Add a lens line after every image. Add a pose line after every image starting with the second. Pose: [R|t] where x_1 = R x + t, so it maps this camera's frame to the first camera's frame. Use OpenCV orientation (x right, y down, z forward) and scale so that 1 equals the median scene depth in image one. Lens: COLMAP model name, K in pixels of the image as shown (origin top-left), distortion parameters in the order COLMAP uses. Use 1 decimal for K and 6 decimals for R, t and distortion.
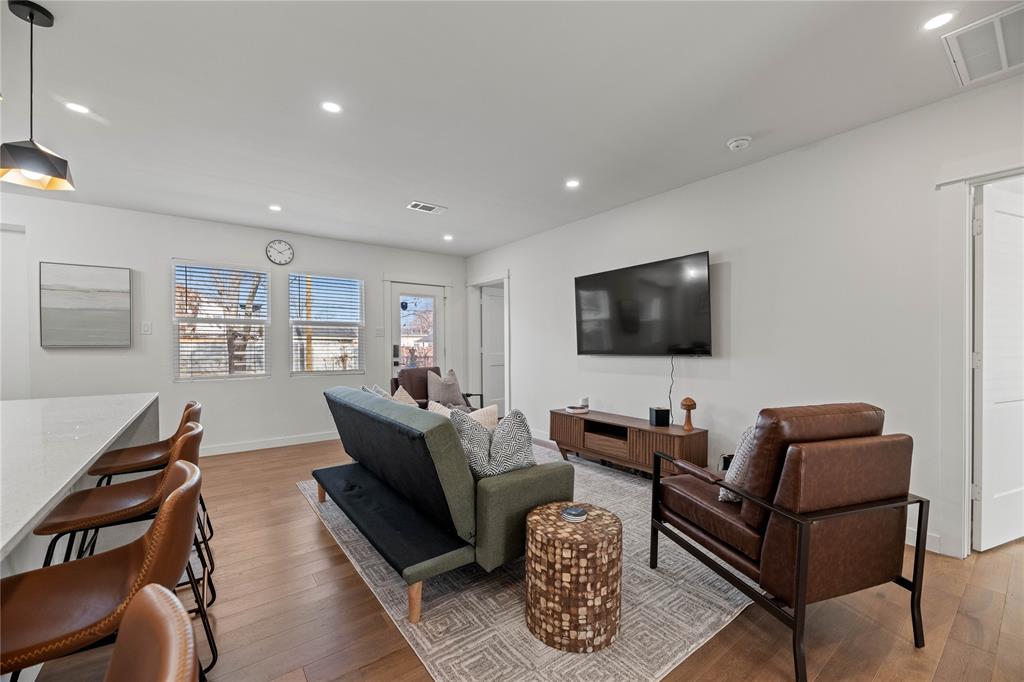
lens RADIAL K [[414.3, 0, 513.6], [0, 414.3, 346.4], [0, 0, 1]] dist [-0.001594, -0.003882]
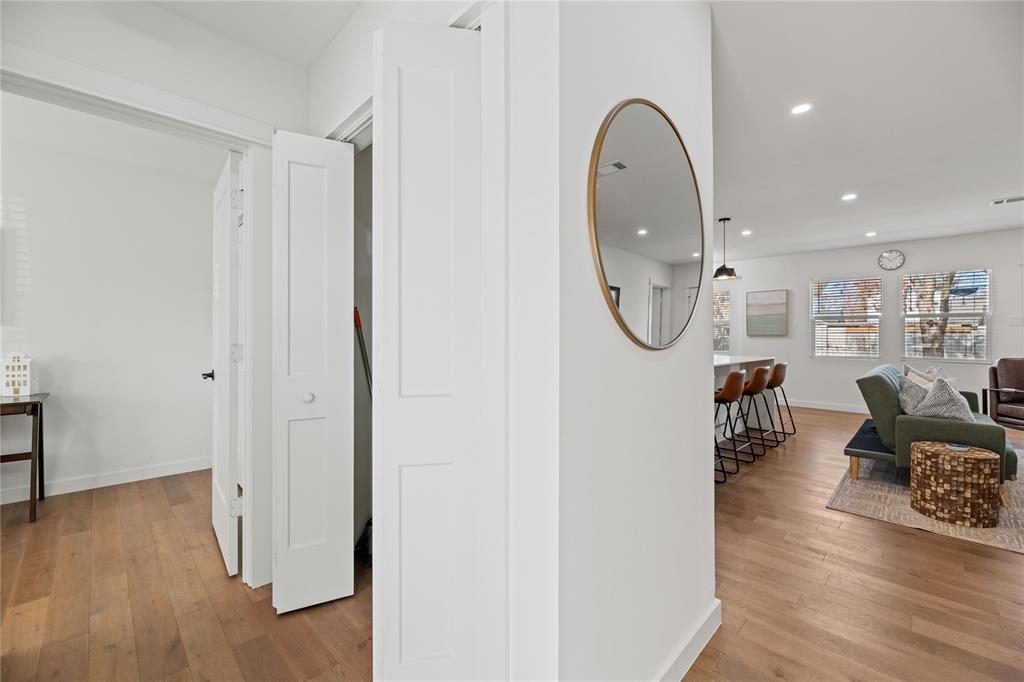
lens RADIAL K [[414.3, 0, 507.7], [0, 414.3, 334.7], [0, 0, 1]] dist [-0.001594, -0.003882]
pose [[0.123445, 0.002317, -0.992349, 0.666622], [-0.004909, 0.999986, 0.001724, 0.000875], [0.992339, 0.004658, 0.123455, -0.378279]]
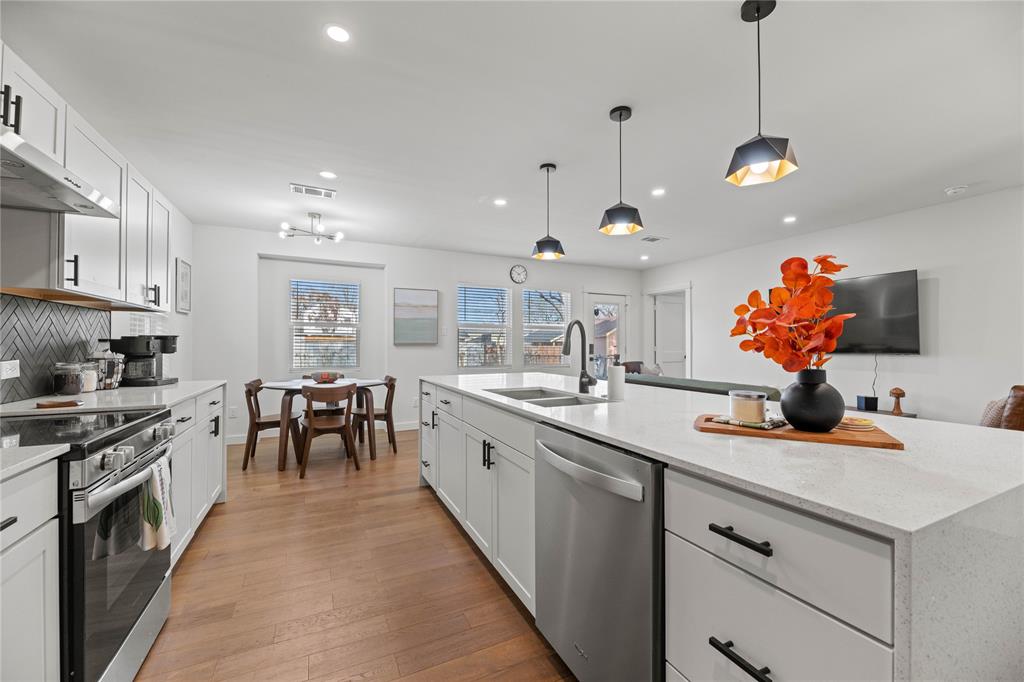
lens RADIAL K [[414.3, 0, 505.7], [0, 414.3, 343.2], [0, 0, 1]] dist [-0.001594, -0.003882]
pose [[0.978843, 0.005478, -0.204539, -0.419572], [-0.006699, 0.999964, -0.005277, 0.003575], [0.204503, 0.006536, 0.978844, -0.400344]]
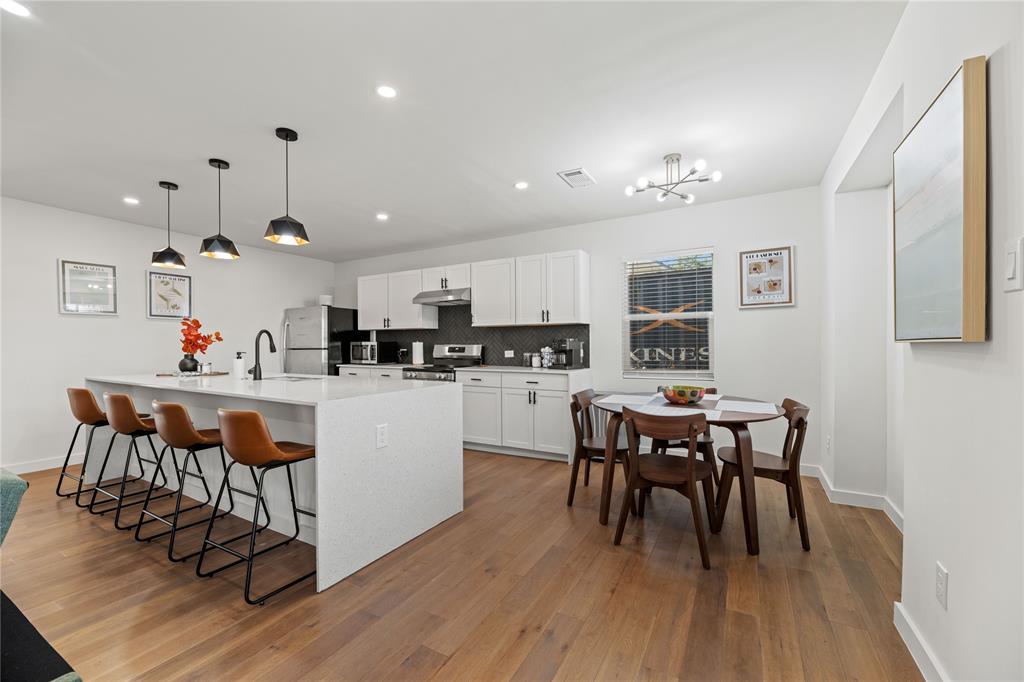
lens RADIAL K [[414.3, 0, 517.6], [0, 414.3, 350.1], [0, 0, 1]] dist [-0.001594, -0.003882]
pose [[-0.914066, 0.017996, -0.405165, -0.570384], [0.010414, 0.999727, 0.020908, -0.003517], [0.405431, 0.014892, -0.914004, 1.216672]]
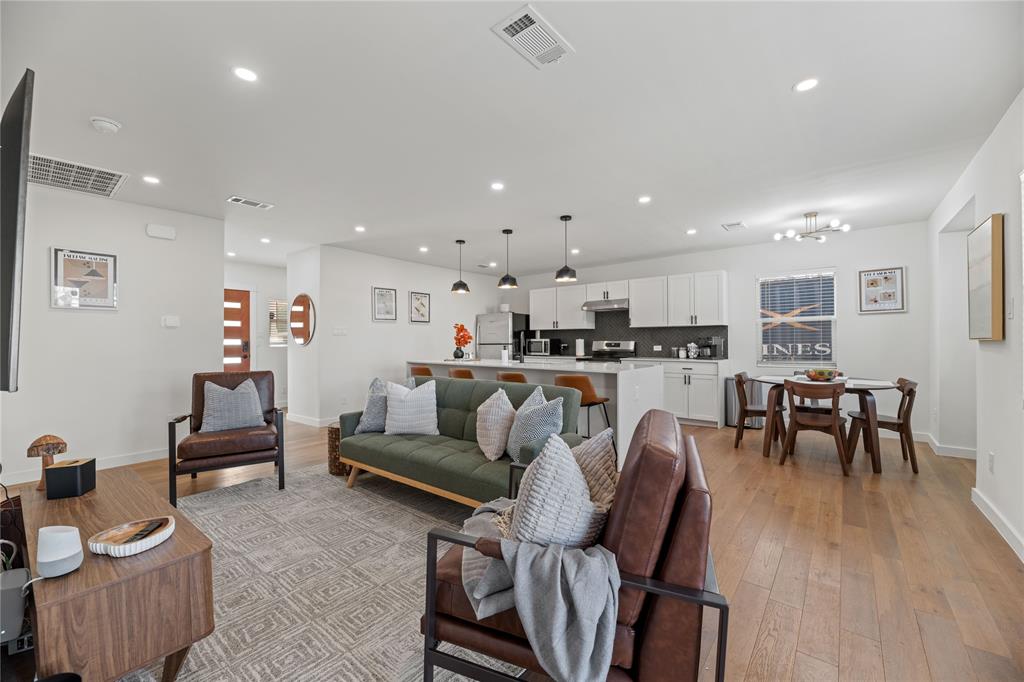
lens RADIAL K [[414.3, 0, 511.4], [0, 414.3, 342.8], [0, 0, 1]] dist [-0.001594, -0.003882]
pose [[-0.970838, 0.013188, -0.239373, -0.063127], [0.010977, 0.999884, 0.010571, -0.011301], [0.239485, 0.007635, -0.970870, 1.540012]]
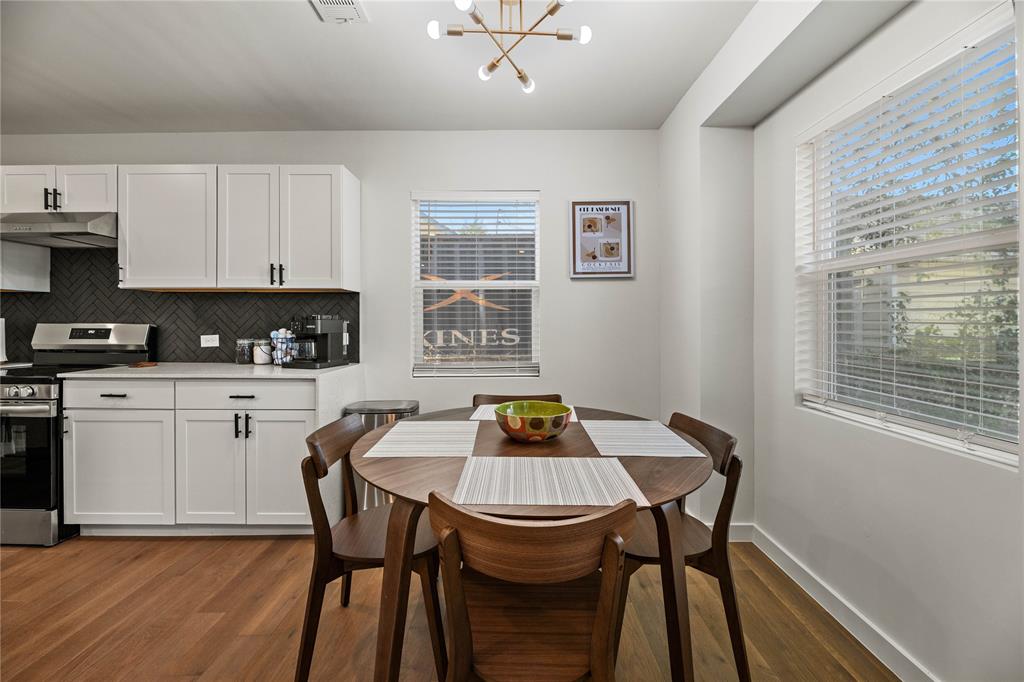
lens RADIAL K [[414.3, 0, 517.0], [0, 414.3, 322.7], [0, 0, 1]] dist [-0.001594, -0.003882]
pose [[-0.596591, 0.005319, -0.802528, -0.821264], [-0.001257, 0.999971, 0.007562, -0.002786], [0.802544, 0.005520, -0.596567, 0.872730]]
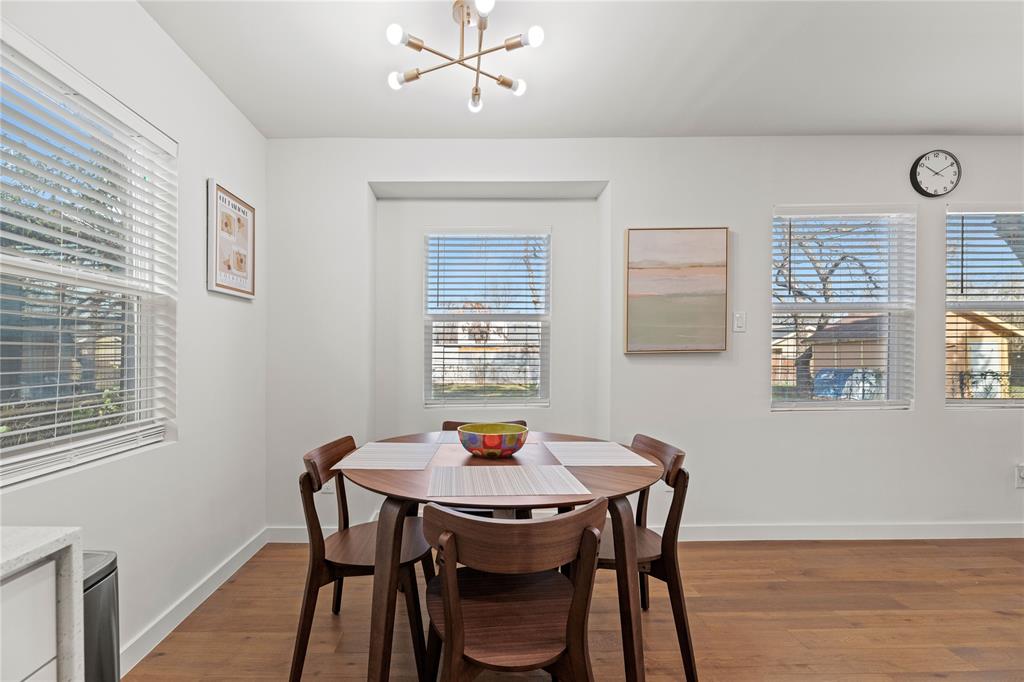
lens RADIAL K [[443.8, 0, 478.4], [0, 443.8, 355.7], [0, 0, 1]] dist [0.002246, 0.000046]
pose [[0.797533, -0.001767, -0.603273, -0.872440], [0.001898, 0.999998, -0.000420, 0.005885], [0.603273, -0.000810, 0.797534, 0.247086]]
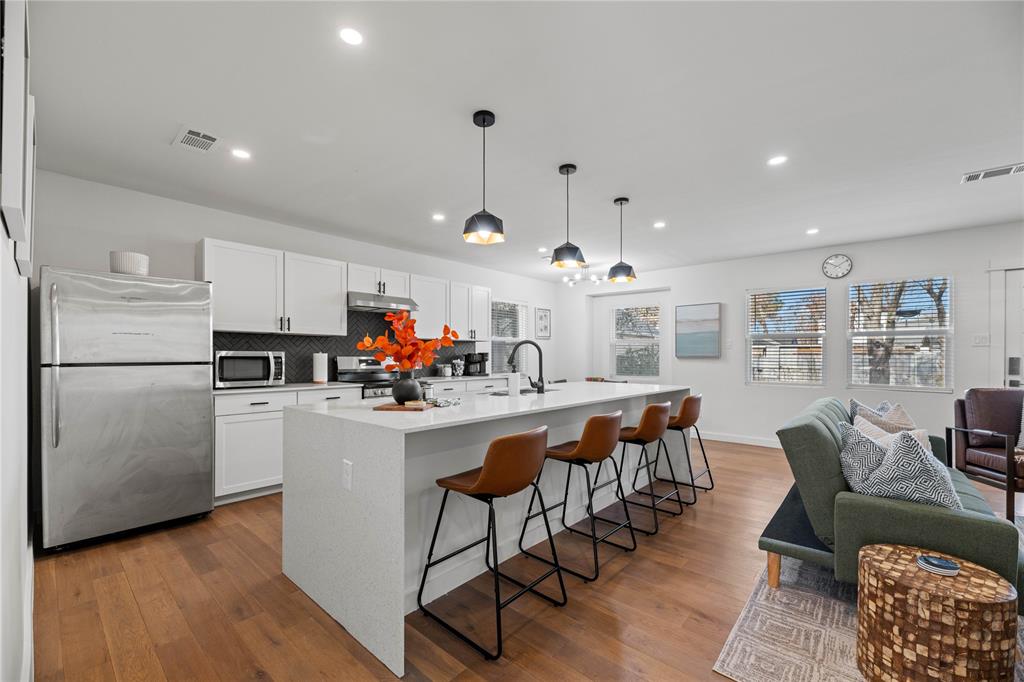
lens RADIAL K [[414.3, 0, 508.8], [0, 414.3, 357.3], [0, 0, 1]] dist [-0.001594, -0.003882]
pose [[0.194400, 0.007774, -0.980892, 0.363053], [-0.006899, 0.999955, 0.006558, -0.003528], [0.980898, 0.005492, 0.194445, 0.001108]]
